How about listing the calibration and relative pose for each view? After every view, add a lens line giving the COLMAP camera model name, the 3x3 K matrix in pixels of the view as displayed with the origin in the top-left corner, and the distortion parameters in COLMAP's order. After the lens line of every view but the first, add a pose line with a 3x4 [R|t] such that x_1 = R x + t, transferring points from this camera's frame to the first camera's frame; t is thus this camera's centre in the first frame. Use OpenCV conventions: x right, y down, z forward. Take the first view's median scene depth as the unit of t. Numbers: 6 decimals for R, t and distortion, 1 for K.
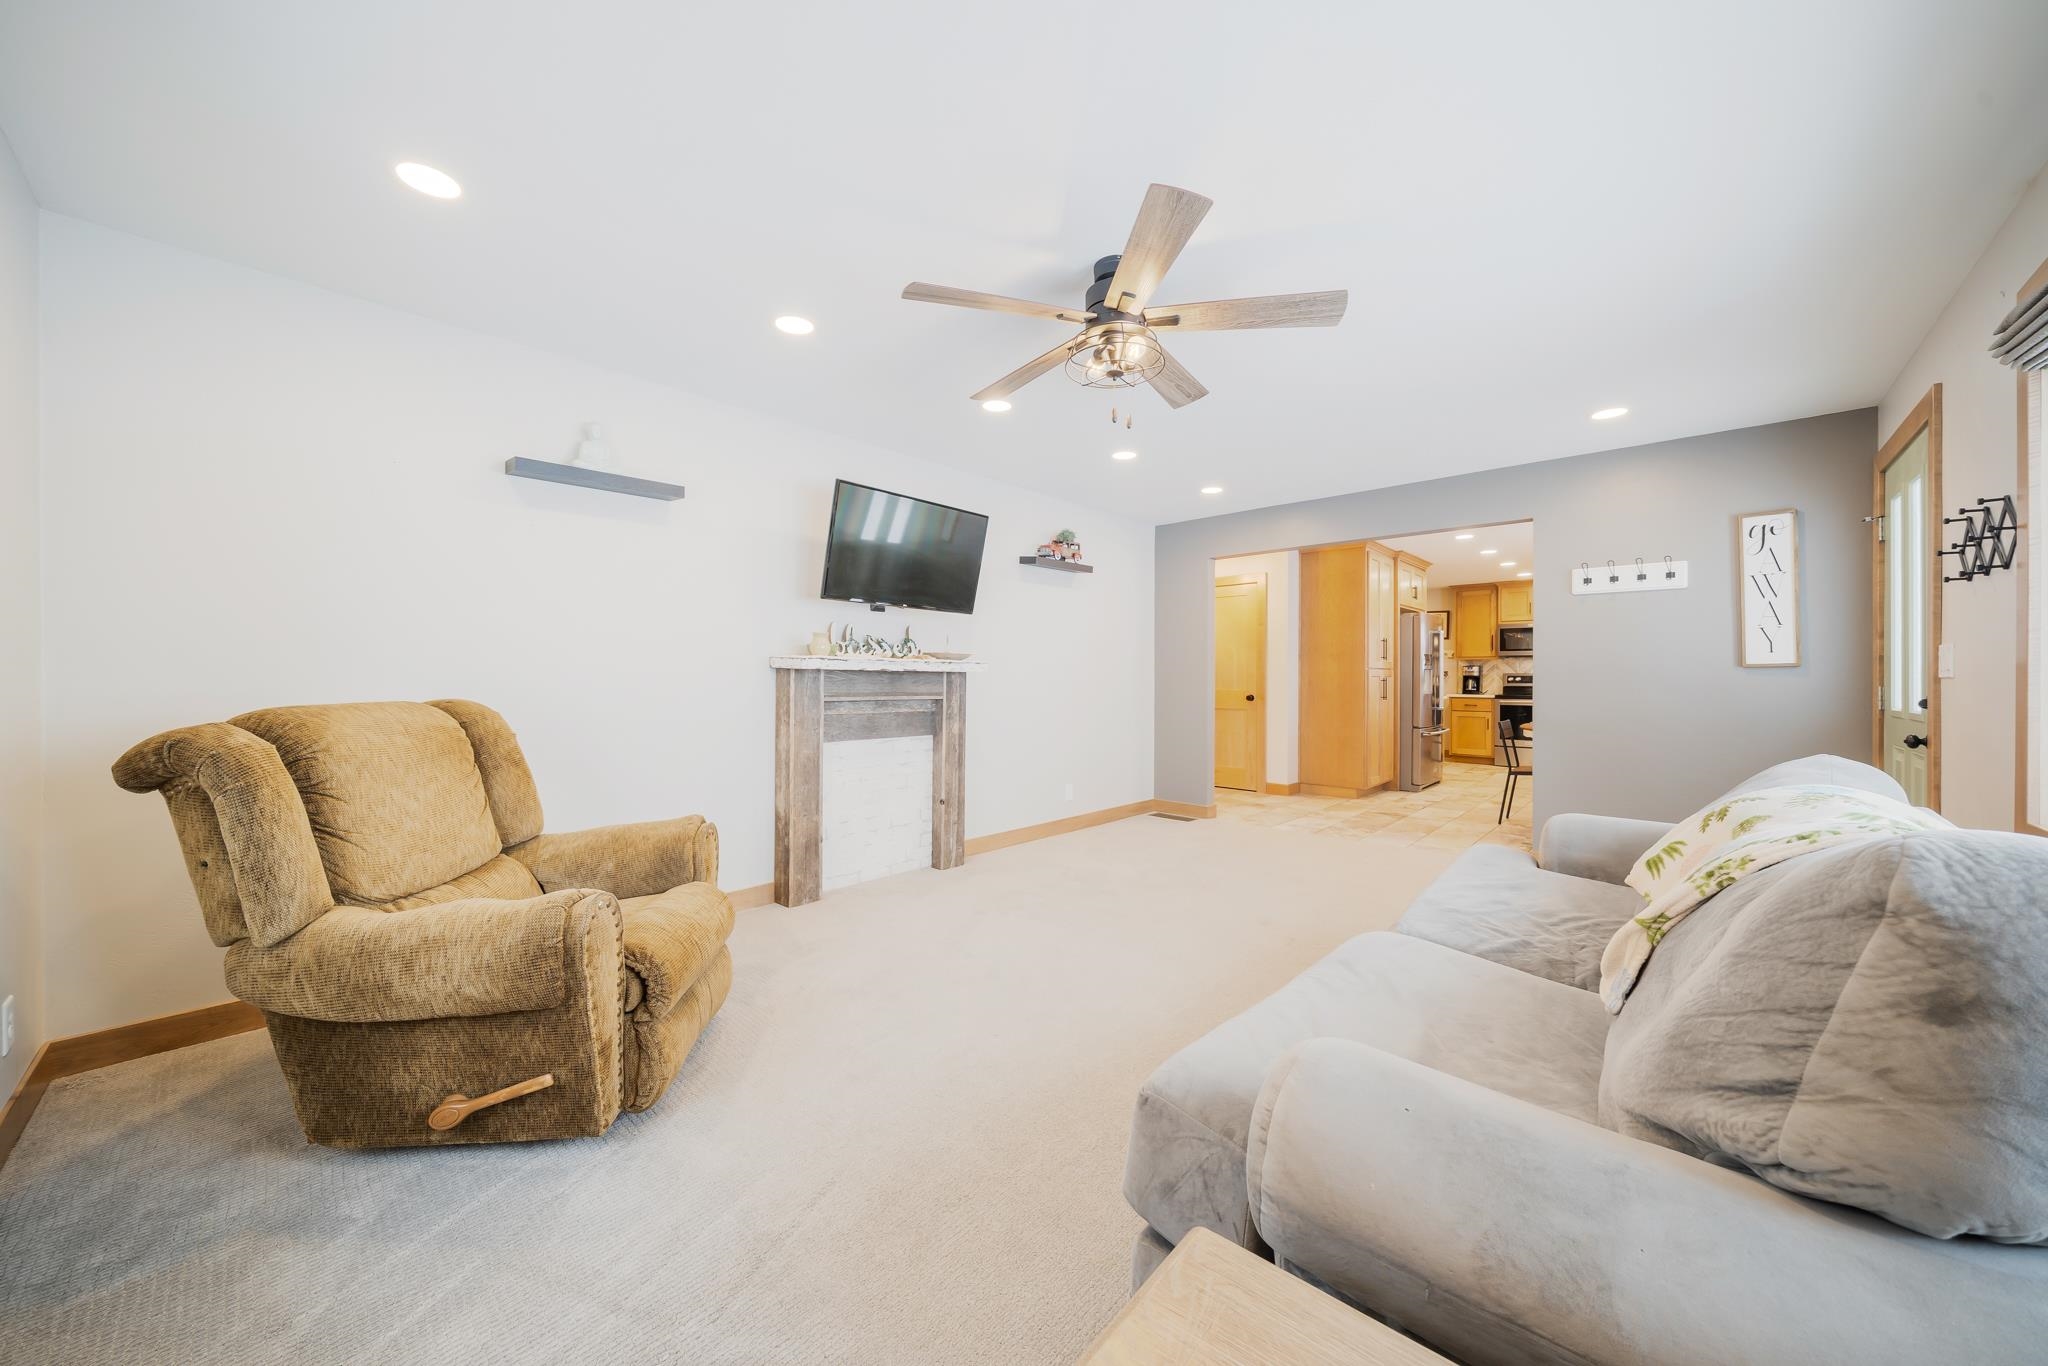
lens RADIAL K [[722.8, 0, 1024.0], [0, 722.8, 675.8], [0, 0, 1]] dist [-0.003622, -0.000688]
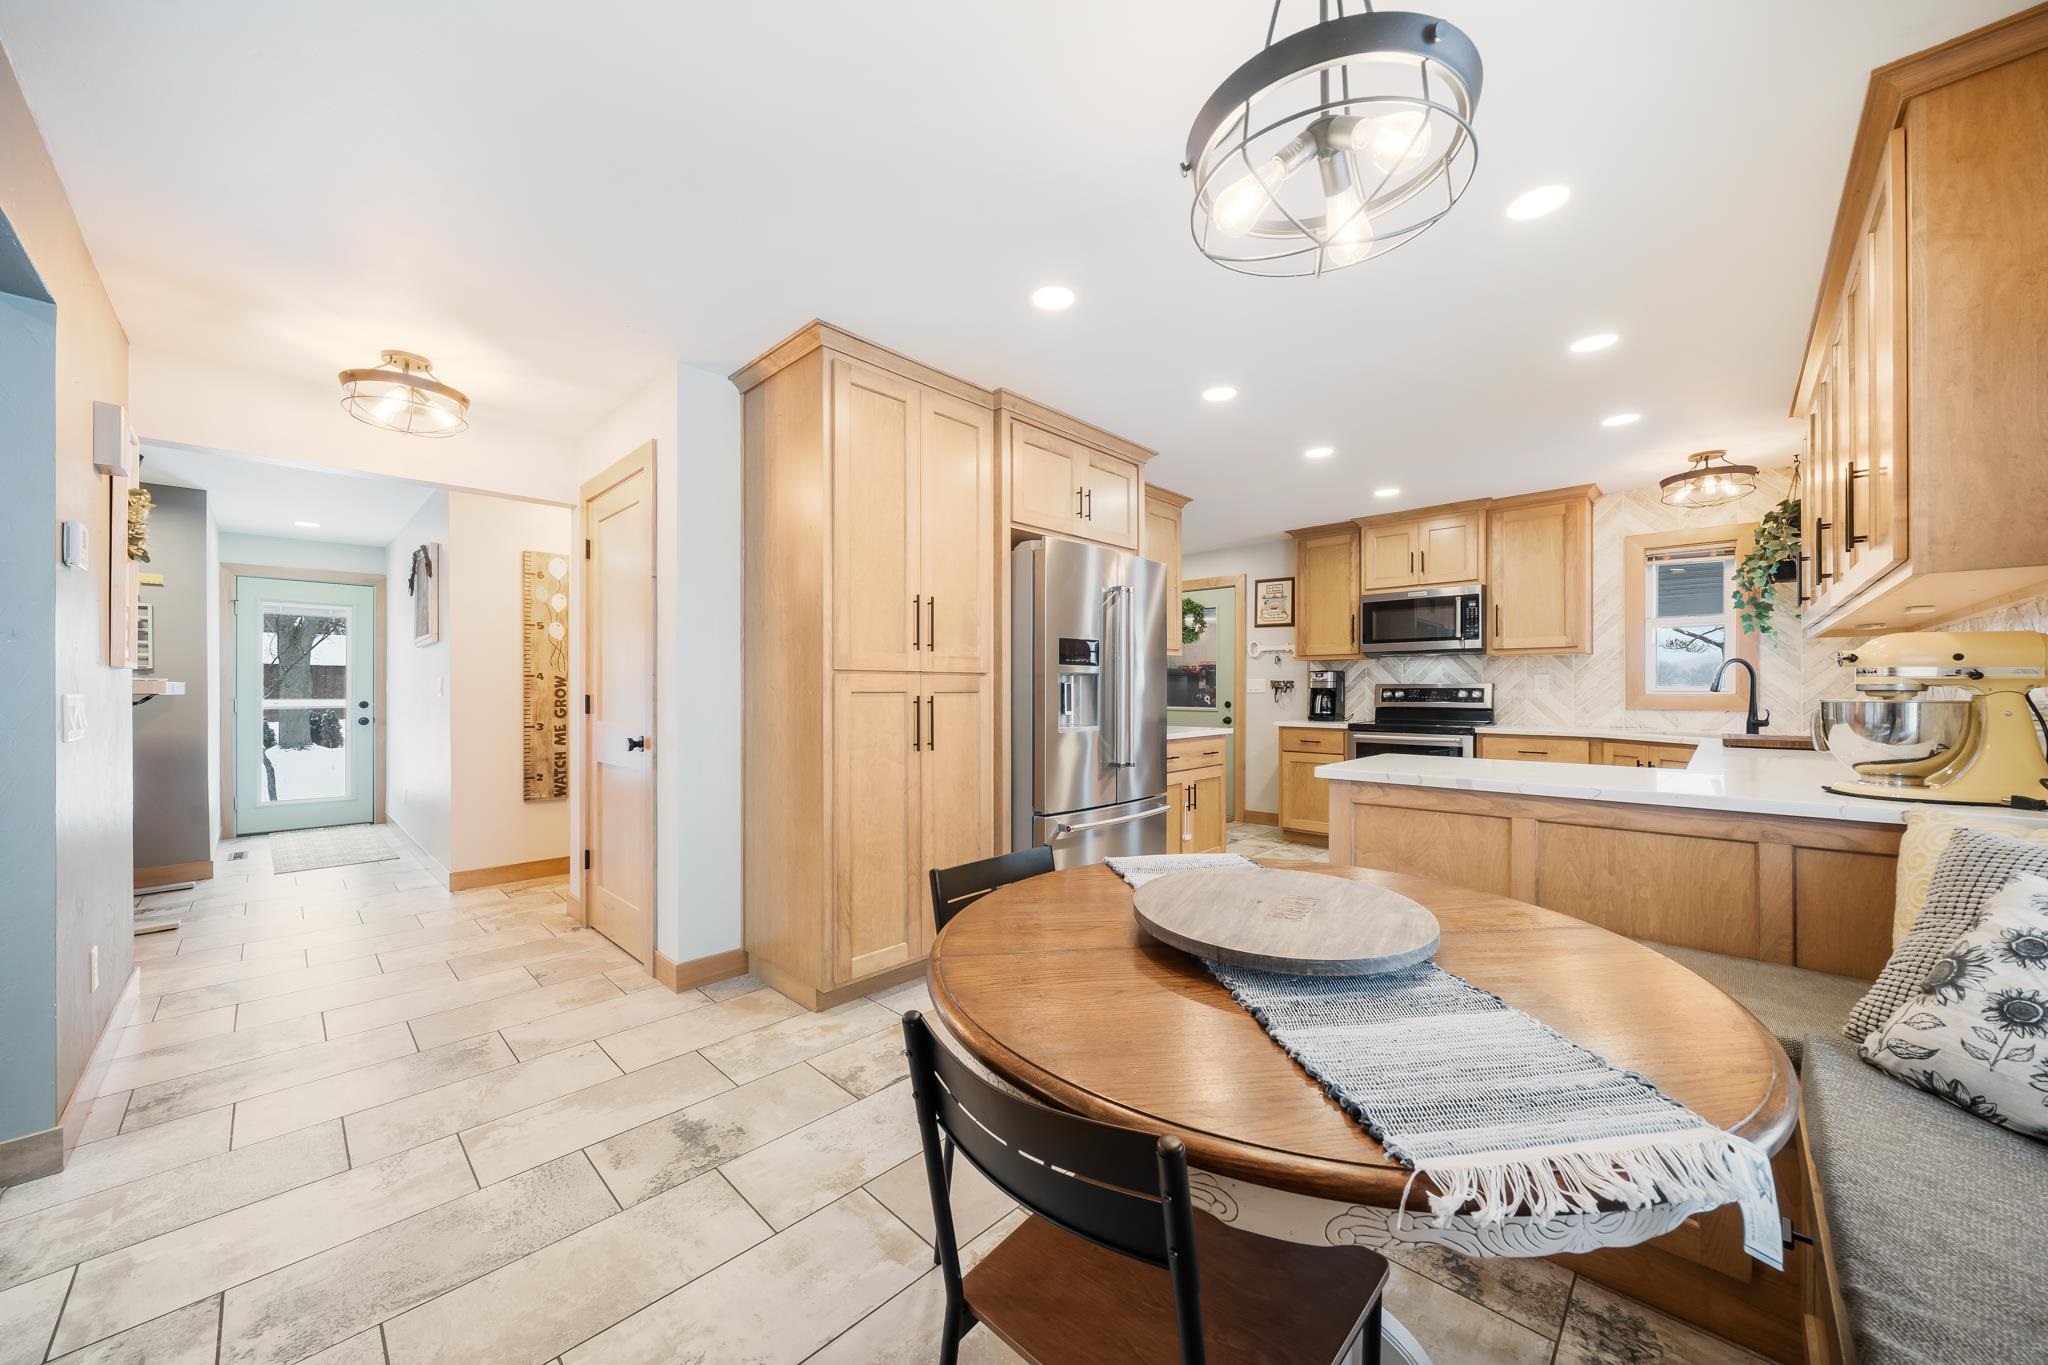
lens RADIAL K [[722.8, 0, 1020.7], [0, 722.8, 686.0], [0, 0, 1]] dist [-0.003622, -0.000688]
pose [[0.999670, -0.000180, -0.025705, 0.406859], [0.000233, 0.999998, 0.002053, -0.003092], [0.025704, -0.002059, 0.999667, 0.436313]]
